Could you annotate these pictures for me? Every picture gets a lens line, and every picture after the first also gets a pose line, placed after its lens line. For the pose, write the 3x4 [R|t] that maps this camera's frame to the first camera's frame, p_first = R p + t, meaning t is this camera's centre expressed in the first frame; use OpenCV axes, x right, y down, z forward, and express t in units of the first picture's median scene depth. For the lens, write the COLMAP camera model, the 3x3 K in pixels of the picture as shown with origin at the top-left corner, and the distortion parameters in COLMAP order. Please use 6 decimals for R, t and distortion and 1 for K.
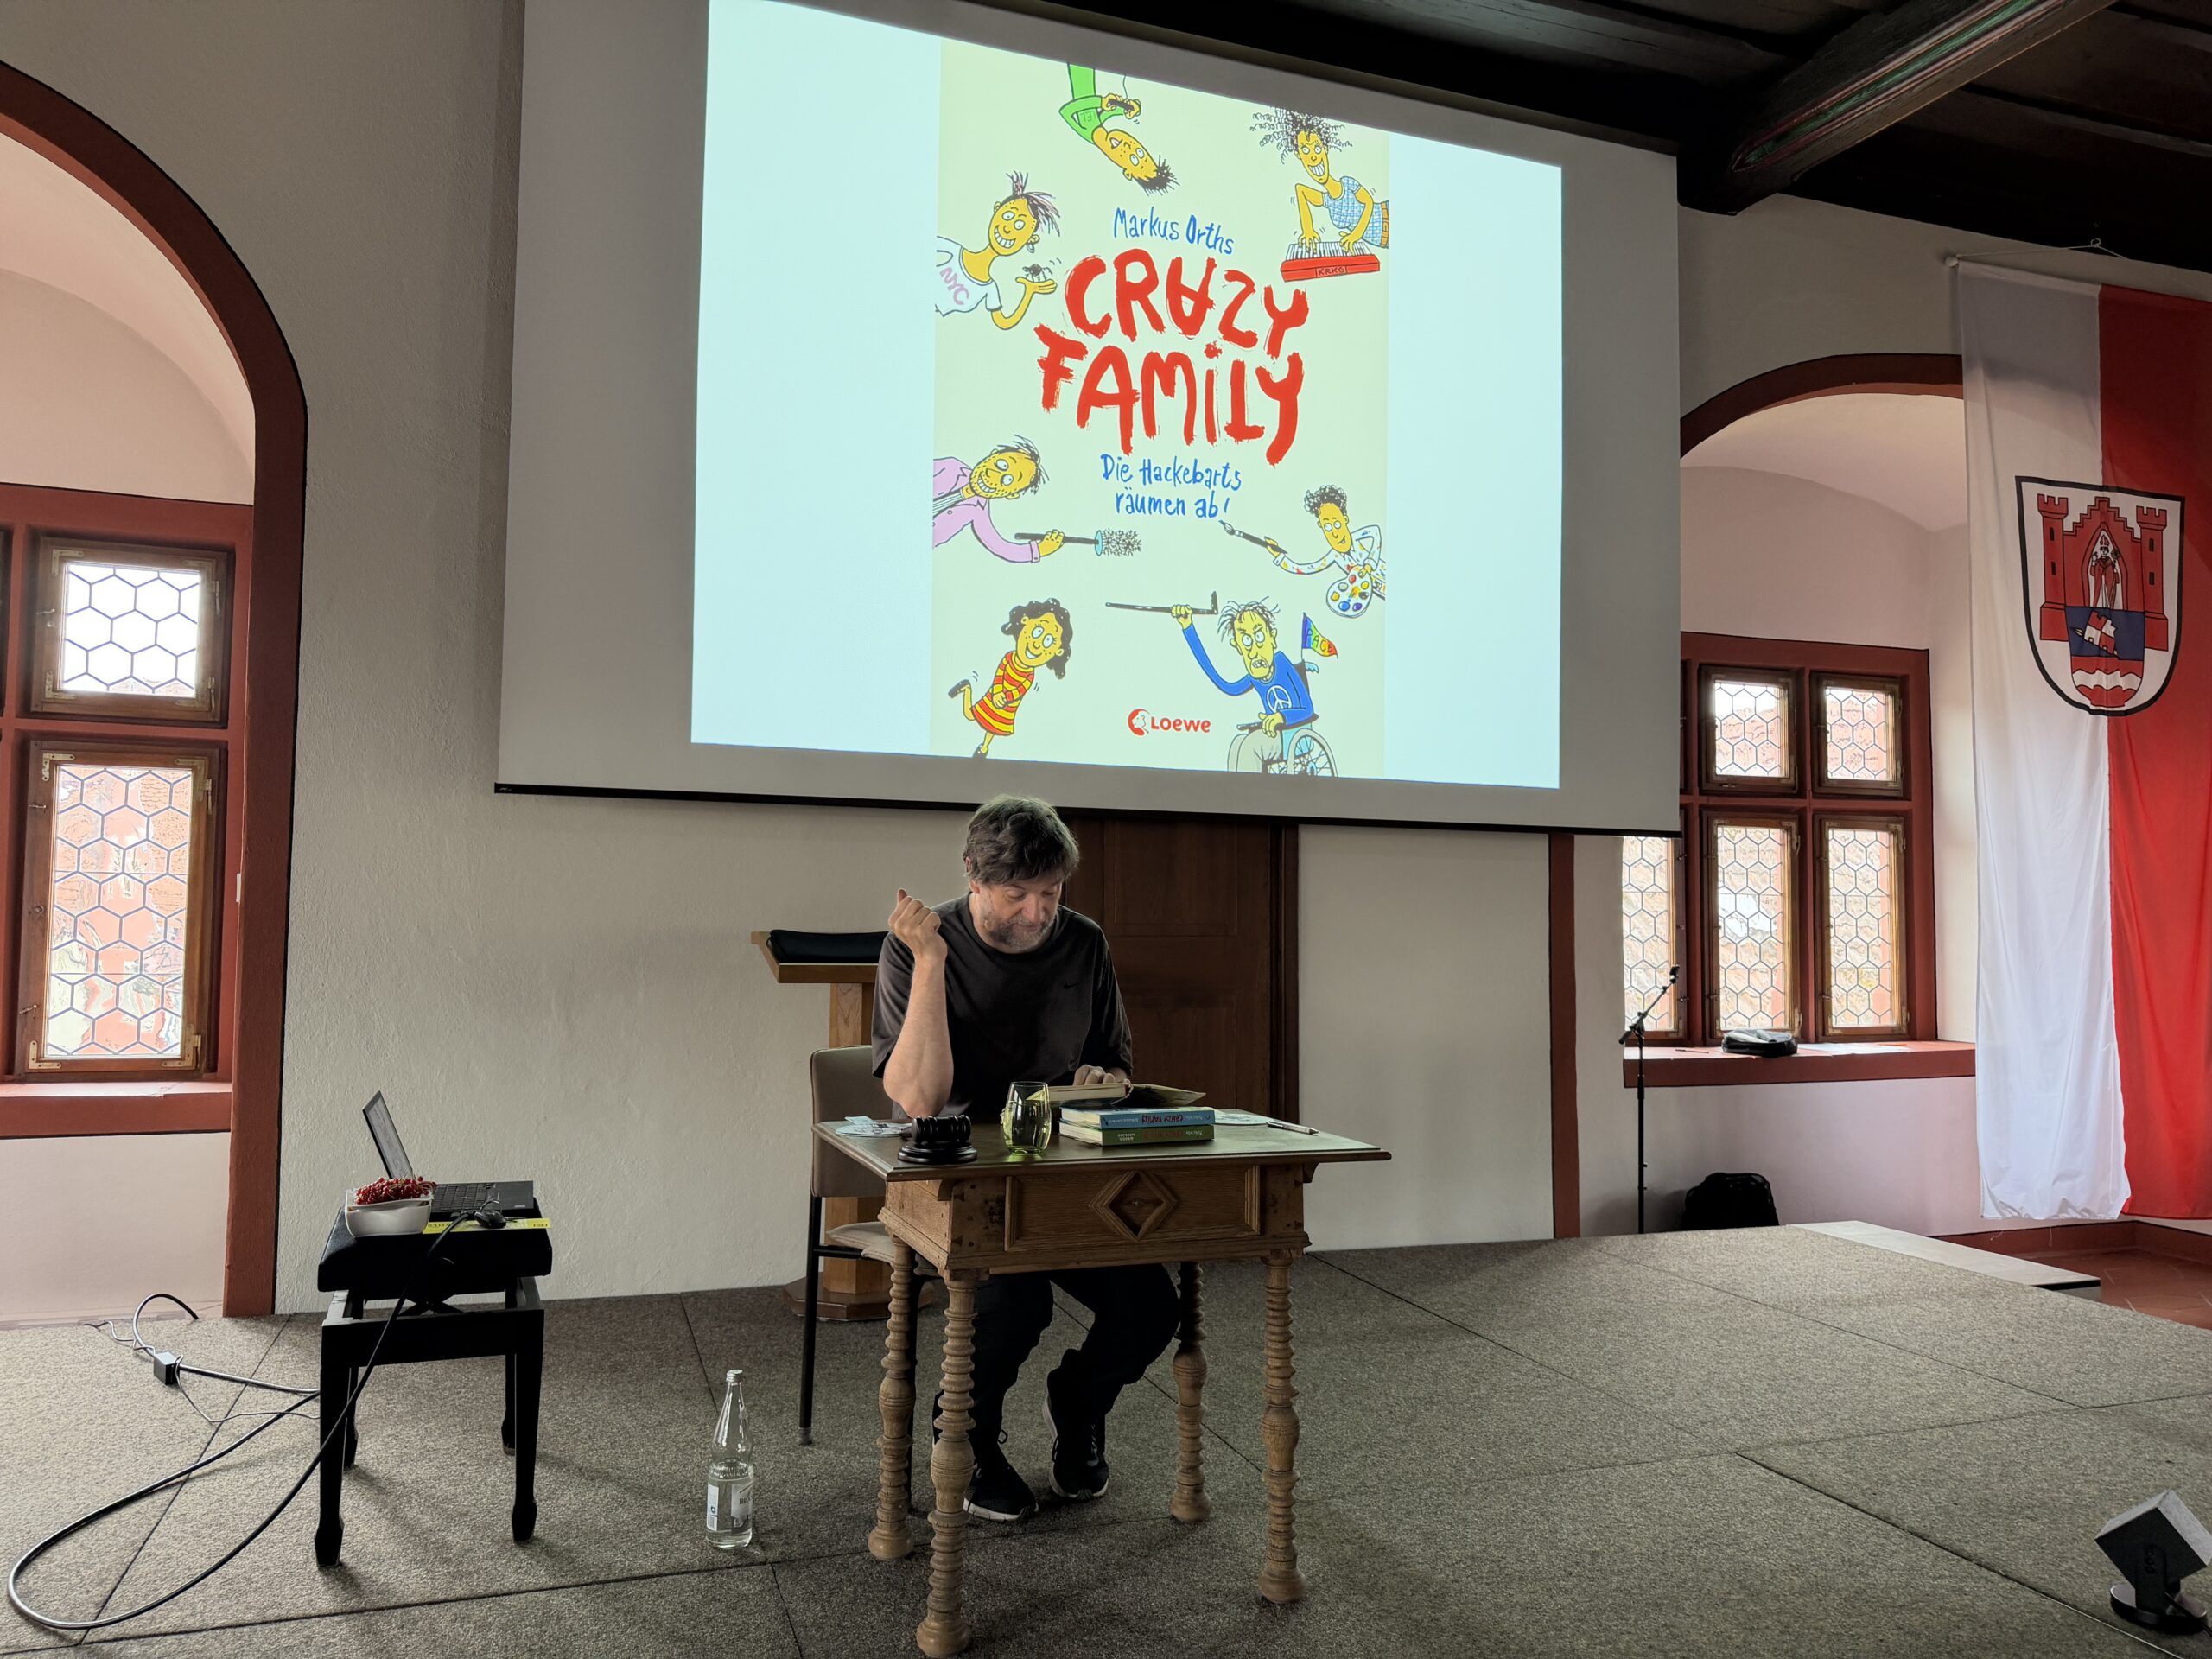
lens RADIAL K [[1597.4, 0, 1118.5], [0, 1597.4, 845.1], [0, 0, 1]] dist [0.048635, -0.019174]
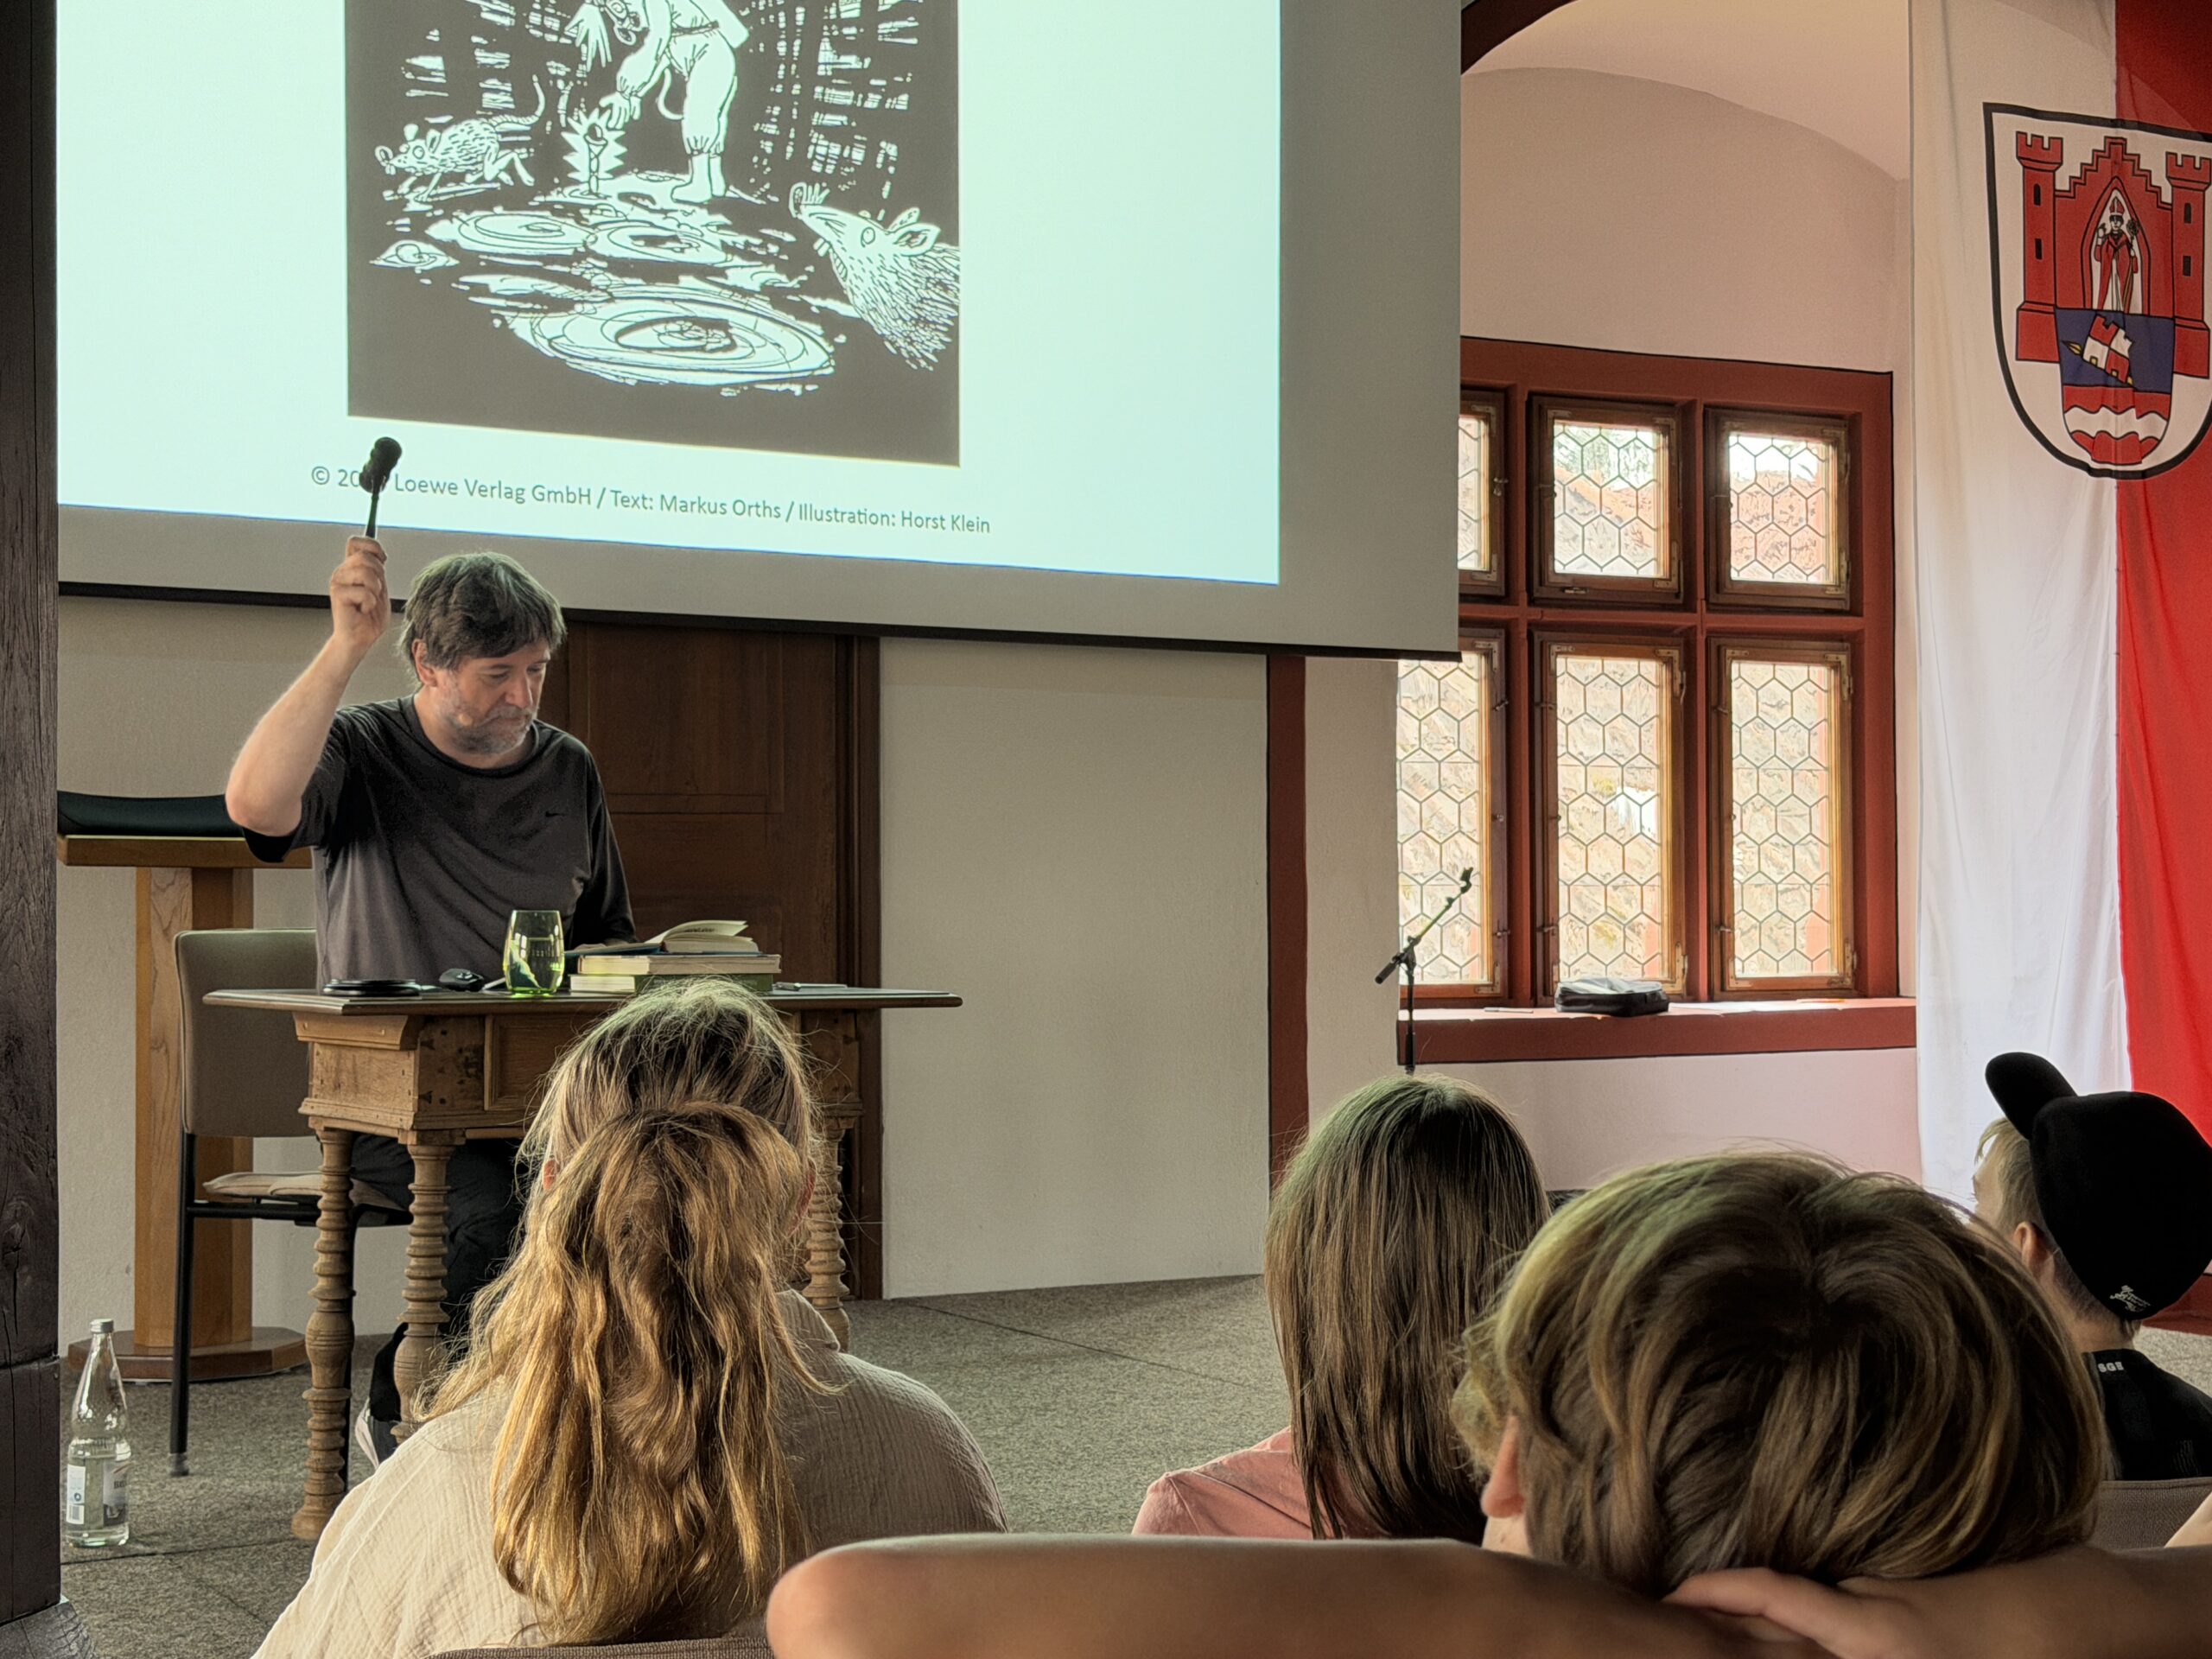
lens RADIAL K [[3234.1, 0, 1092.9], [0, 3234.1, 825.7], [0, 0, 1]] dist [0.160476, 0.000000]
pose [[0.986334, -0.008606, 0.164532, -0.016215], [0.004436, 0.999660, 0.025697, 0.029564], [-0.164697, -0.024616, 0.986037, -0.295498]]
